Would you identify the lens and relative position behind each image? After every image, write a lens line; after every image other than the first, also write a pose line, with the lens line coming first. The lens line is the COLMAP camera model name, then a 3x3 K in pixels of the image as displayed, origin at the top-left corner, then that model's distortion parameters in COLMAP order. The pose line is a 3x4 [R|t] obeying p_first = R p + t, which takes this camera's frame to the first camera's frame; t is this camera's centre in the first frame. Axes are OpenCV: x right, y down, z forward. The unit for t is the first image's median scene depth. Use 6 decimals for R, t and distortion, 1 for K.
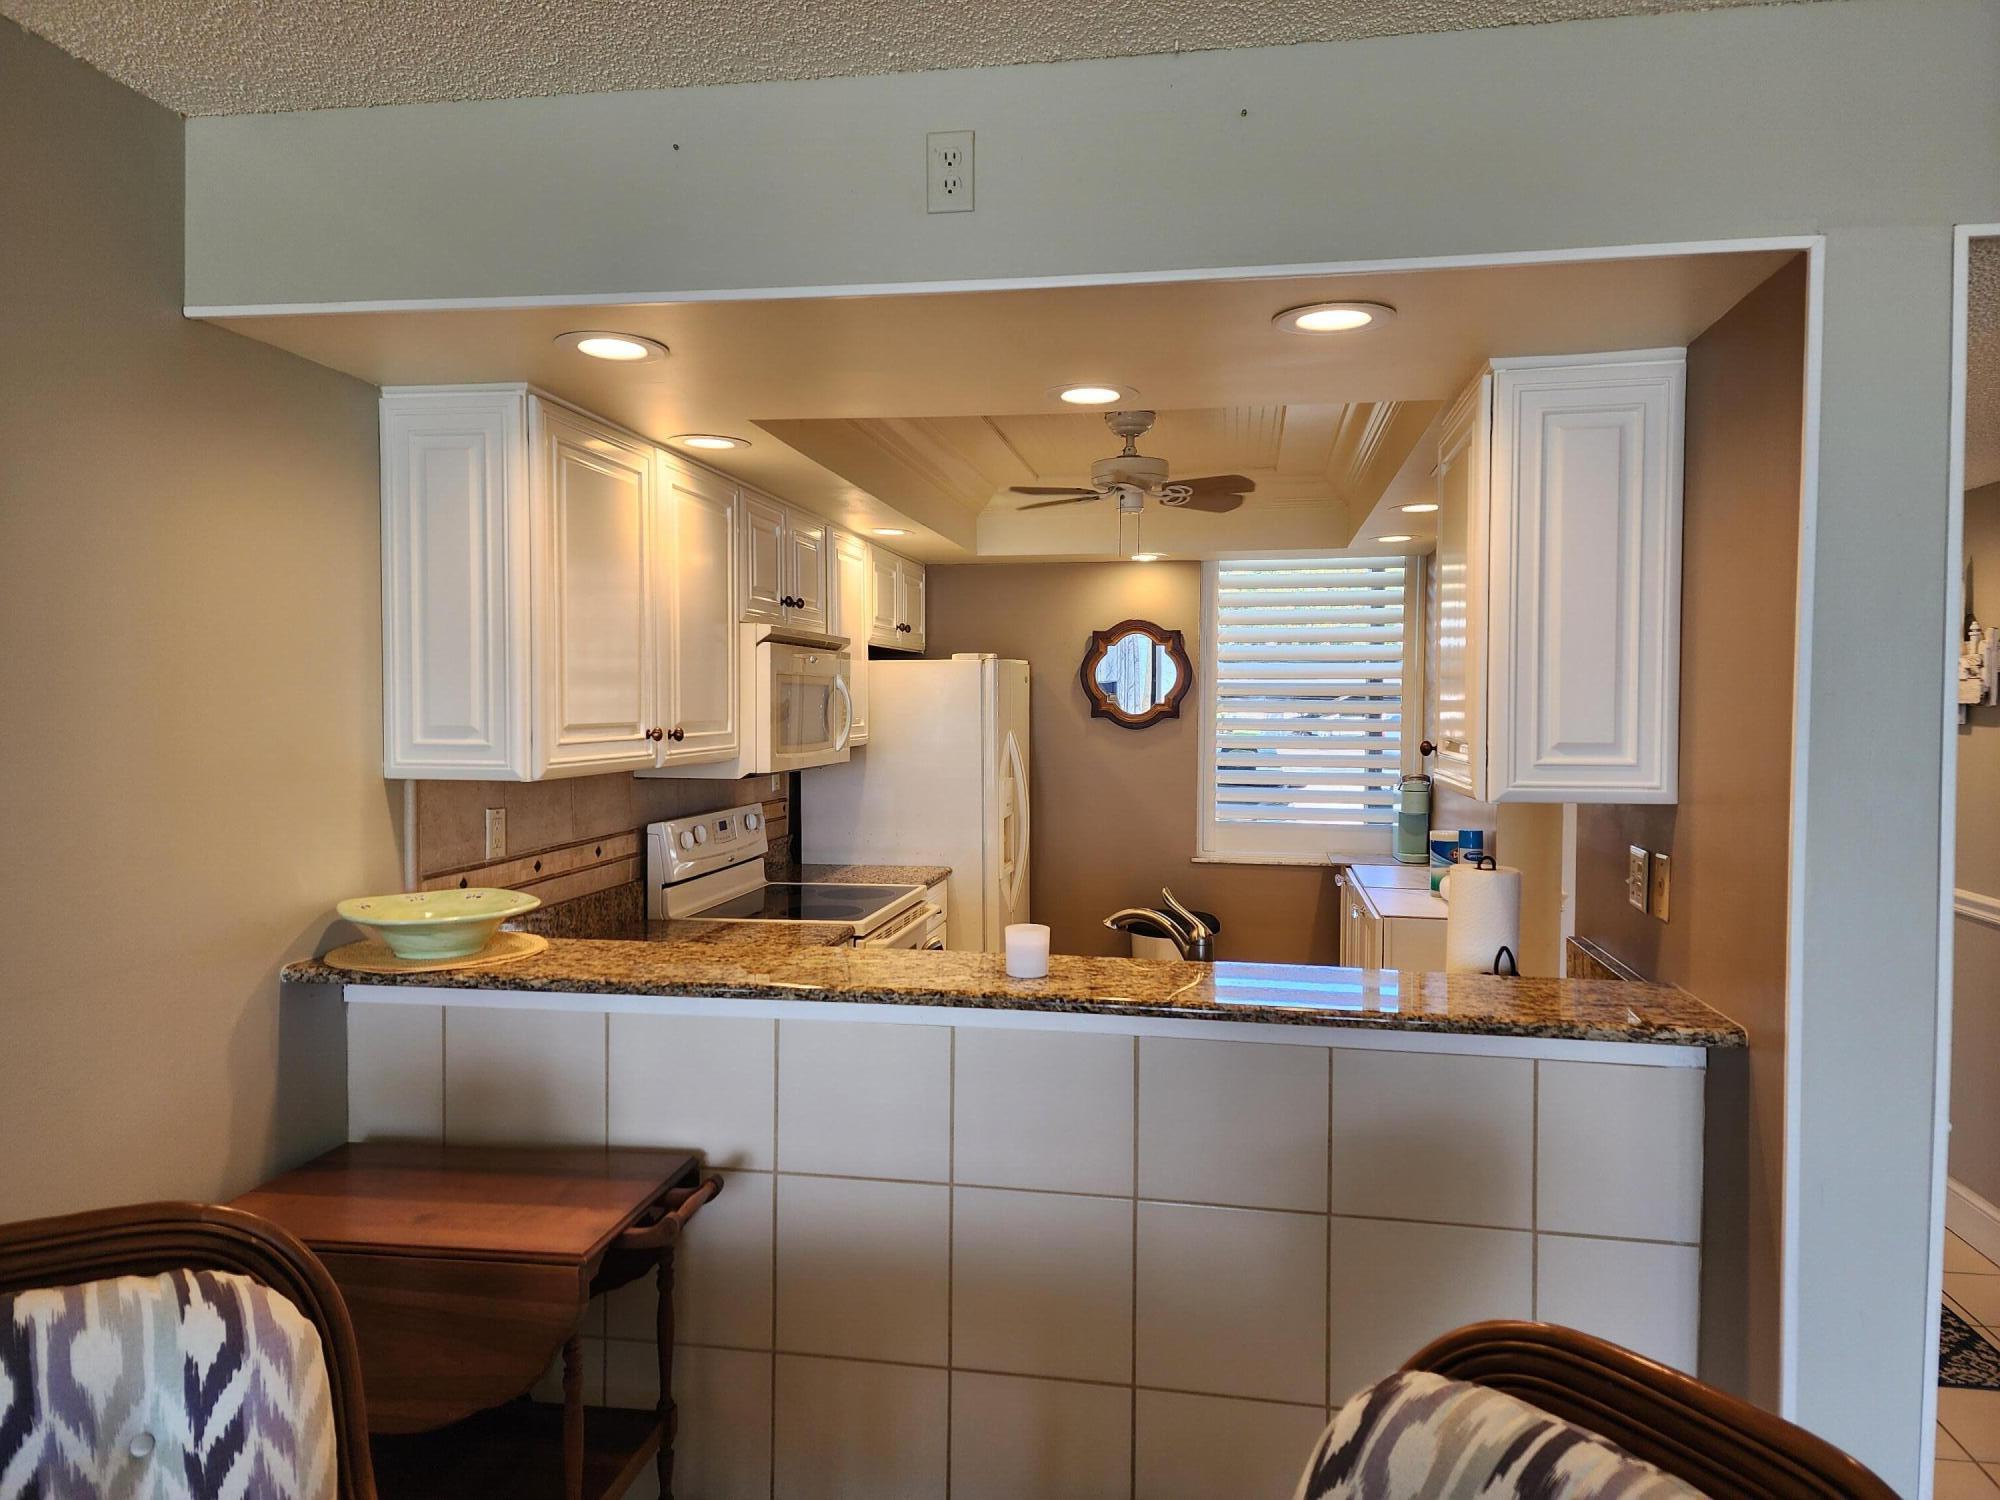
lens RADIAL K [[1346.2, 0, 1000.0], [0, 1346.2, 750.0], [0, 0, 1]] dist [0.104084, -0.089672]
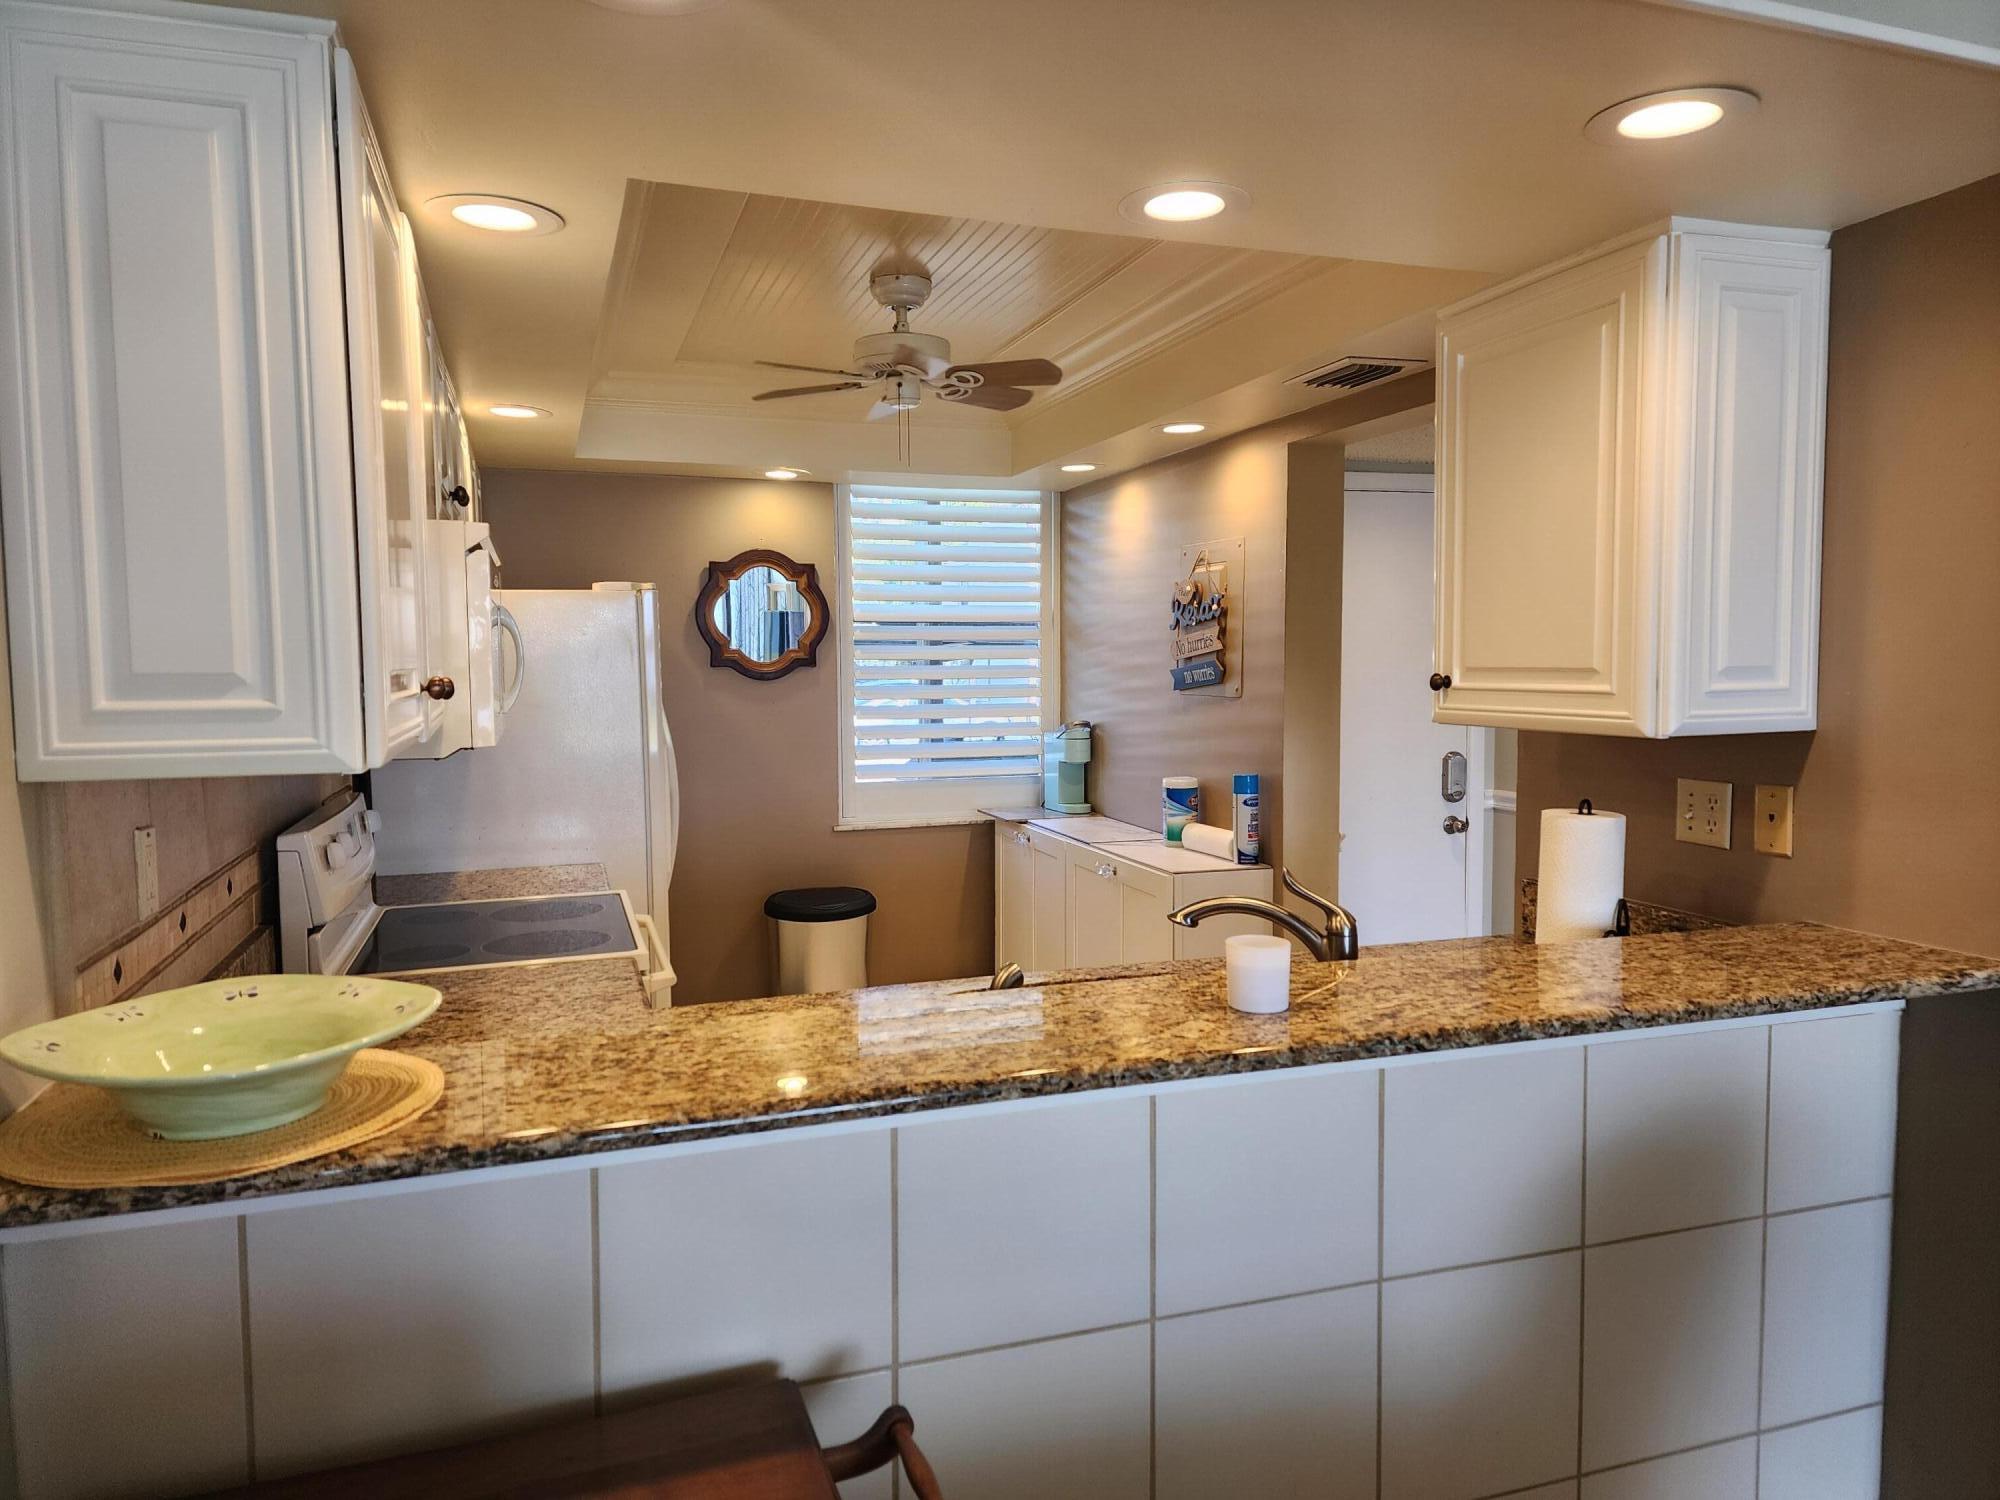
lens RADIAL K [[1346.2, 0, 1000.0], [0, 1346.2, 750.0], [0, 0, 1]] dist [0.104084, -0.089672]
pose [[0.872117, -0.045170, 0.487208, -0.277838], [0.029956, 0.998791, 0.038978, -0.000050], [-0.488380, -0.019399, 0.872416, 0.281220]]
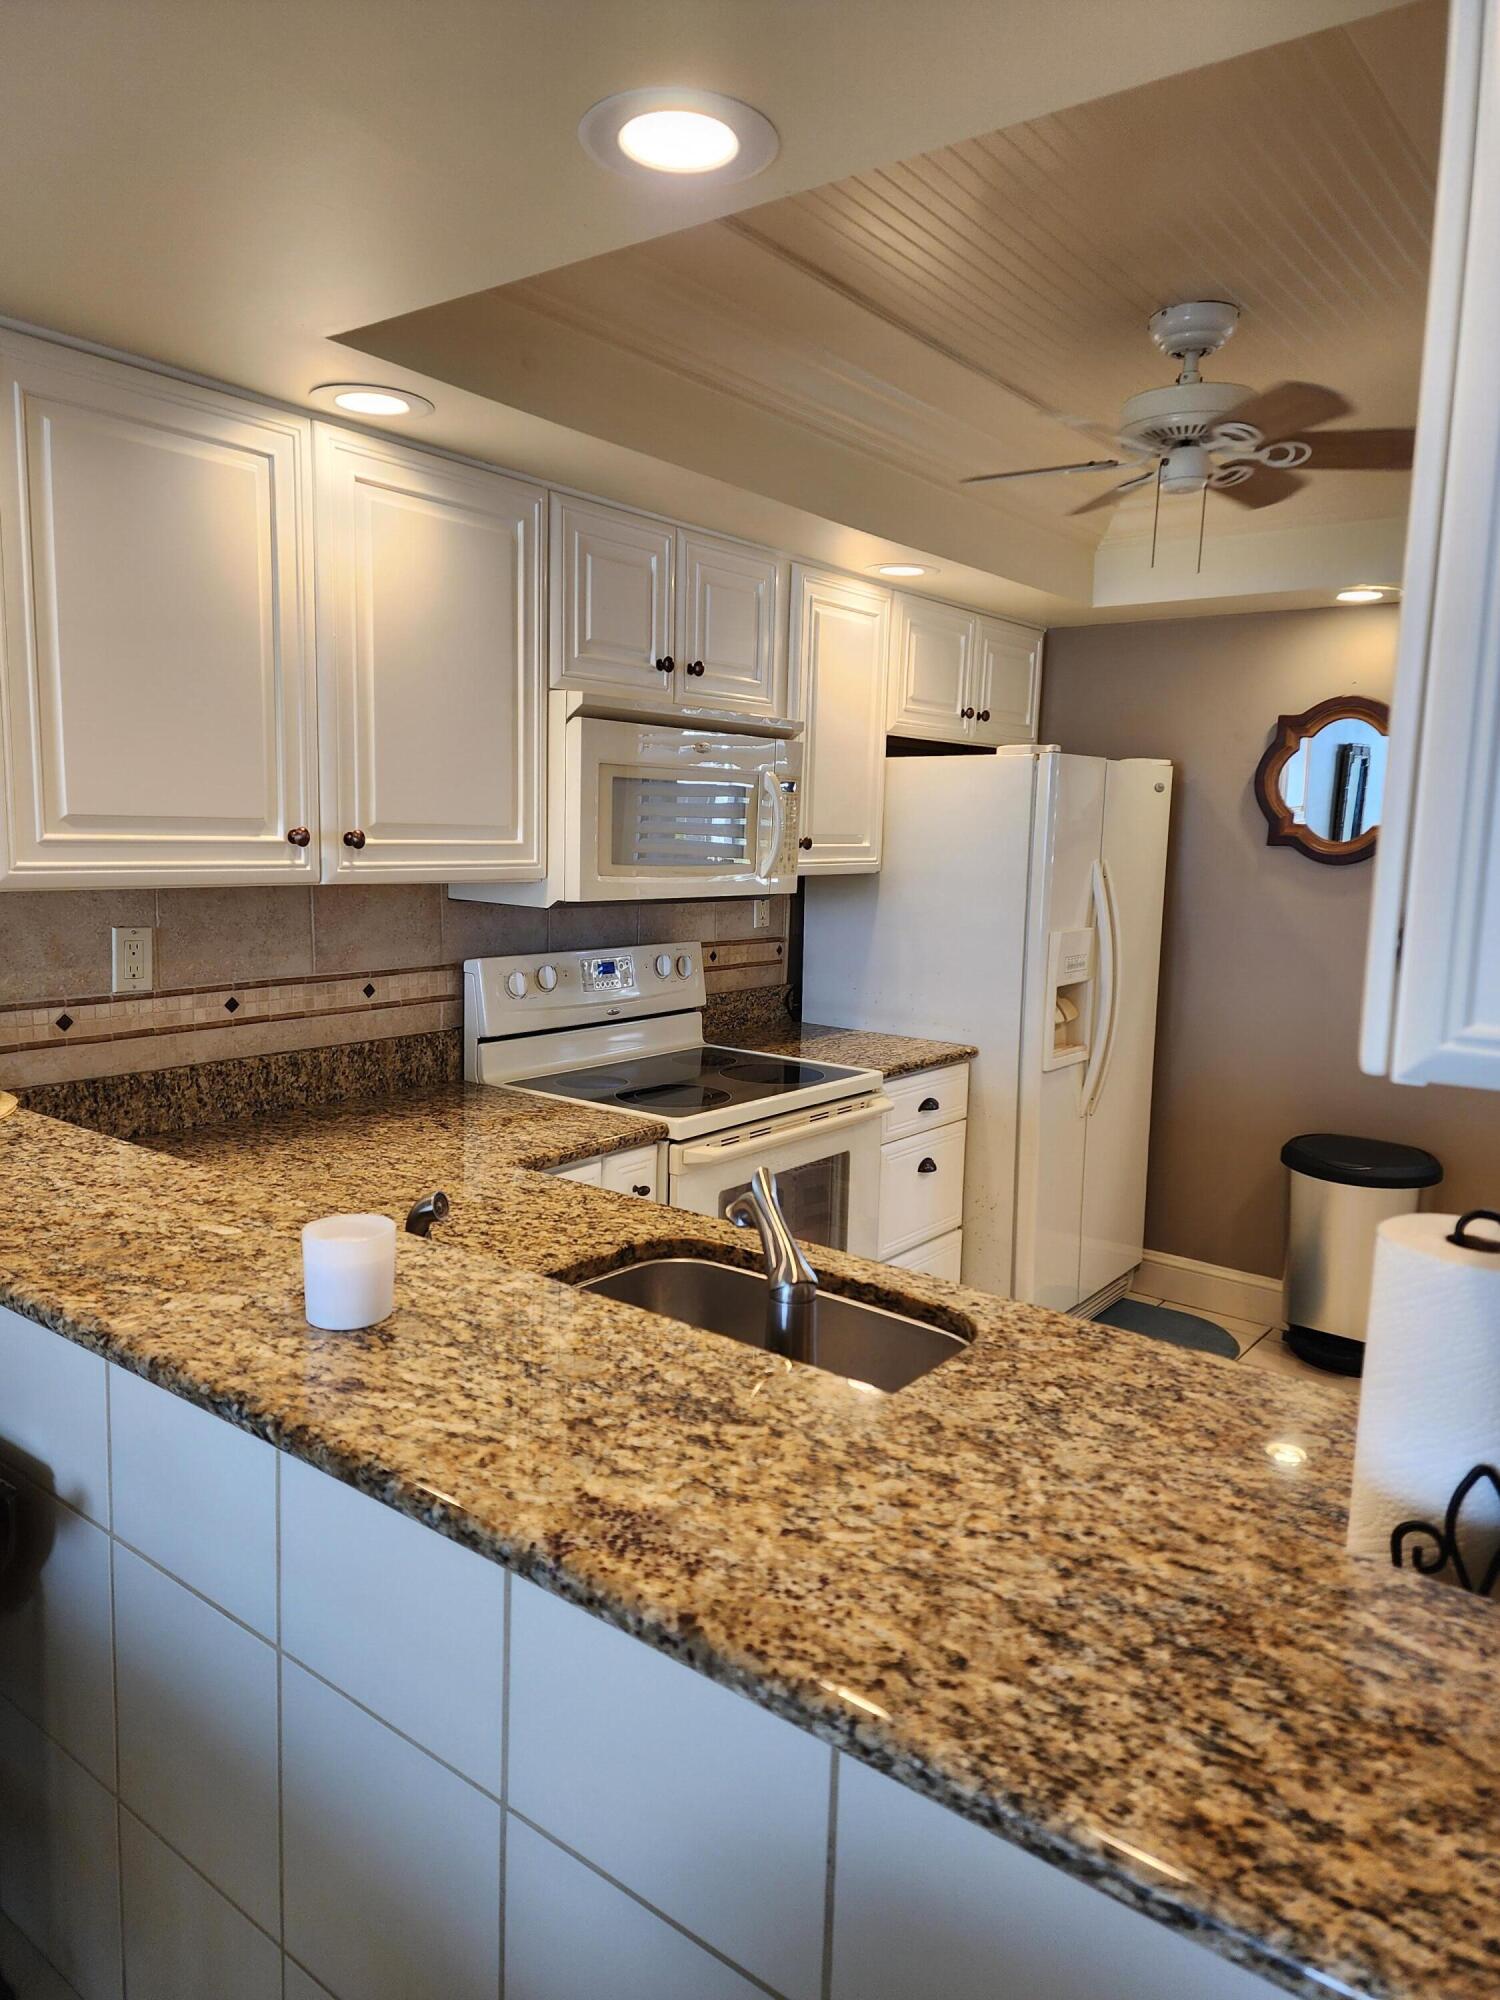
lens RADIAL K [[1346.2, 0, 738.3], [0, 1346.2, 999.0], [0, 0, 1]] dist [0.104084, -0.089672]
pose [[0.881283, 0.083133, -0.465219, 0.241663], [-0.041589, 0.994230, 0.098880, -0.006017], [0.470755, -0.067793, 0.879656, 0.393709]]
